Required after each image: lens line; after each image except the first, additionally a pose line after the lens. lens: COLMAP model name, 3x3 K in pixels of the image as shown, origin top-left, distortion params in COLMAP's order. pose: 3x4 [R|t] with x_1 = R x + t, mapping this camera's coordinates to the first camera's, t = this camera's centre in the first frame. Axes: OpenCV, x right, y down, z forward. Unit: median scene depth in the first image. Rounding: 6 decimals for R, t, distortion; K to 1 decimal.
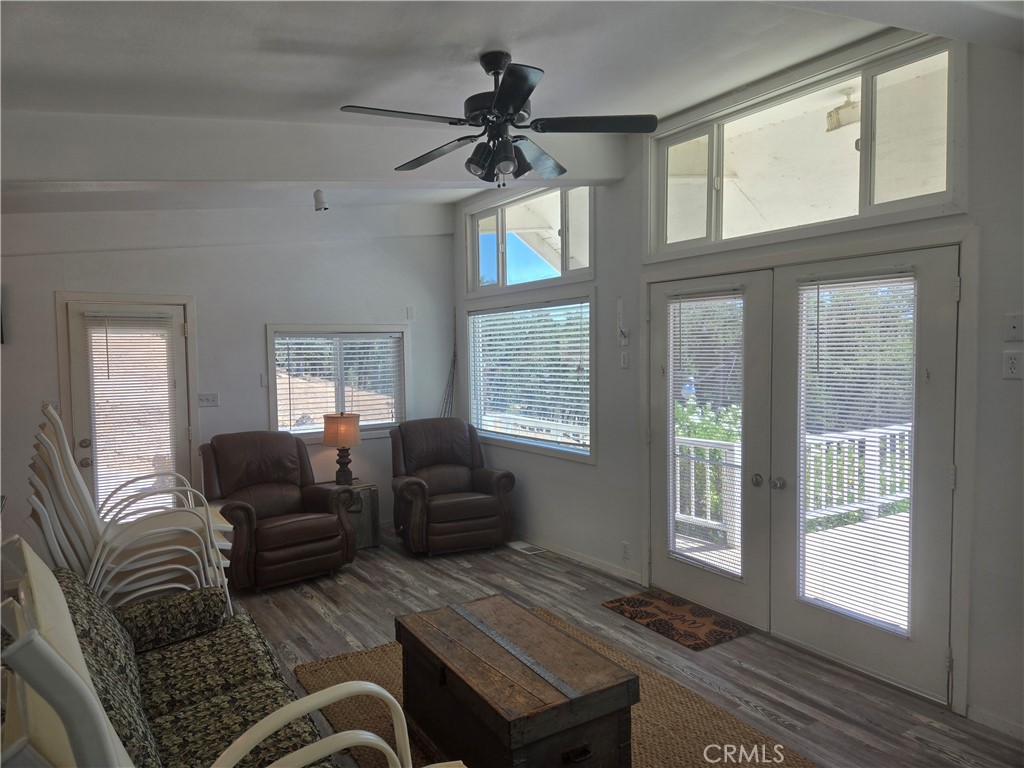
lens RADIAL K [[684.8, 0, 507.5], [0, 684.8, 388.6], [0, 0, 1]] dist [0.071514, -0.057938]
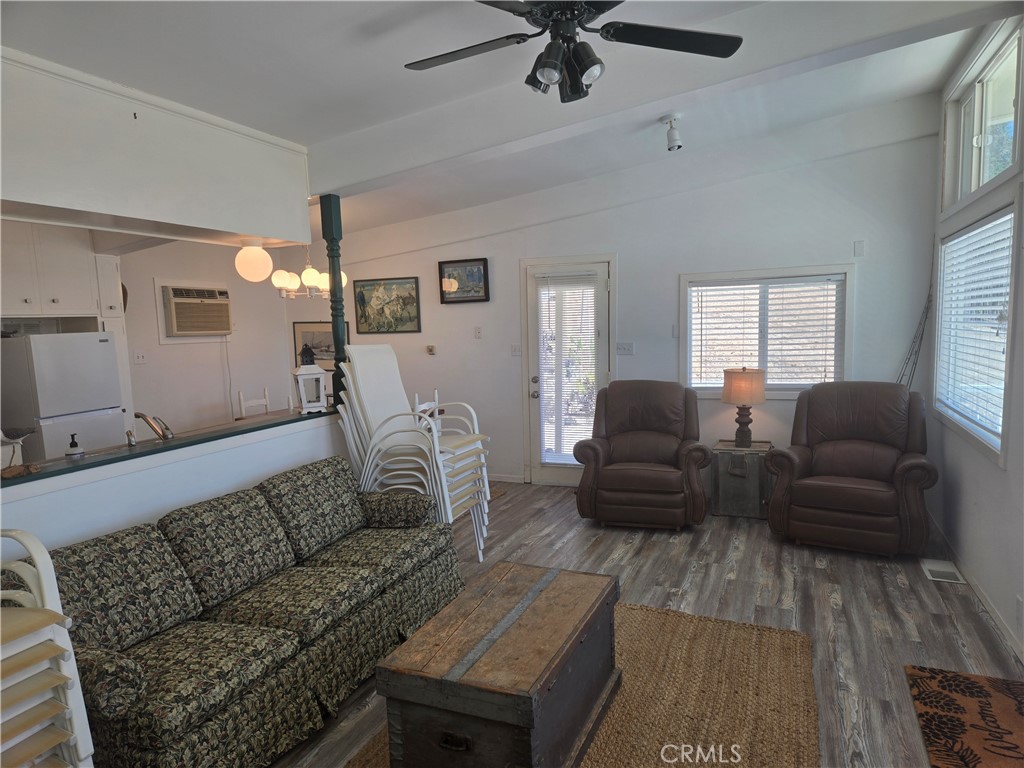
lens RADIAL K [[684.8, 0, 509.2], [0, 684.8, 400.0], [0, 0, 1]] dist [0.071514, -0.057938]
pose [[0.571224, 0.094099, -0.815382, 0.390670], [-0.024812, 0.994932, 0.097438, -0.004629], [0.820419, -0.035427, 0.570664, 0.256695]]
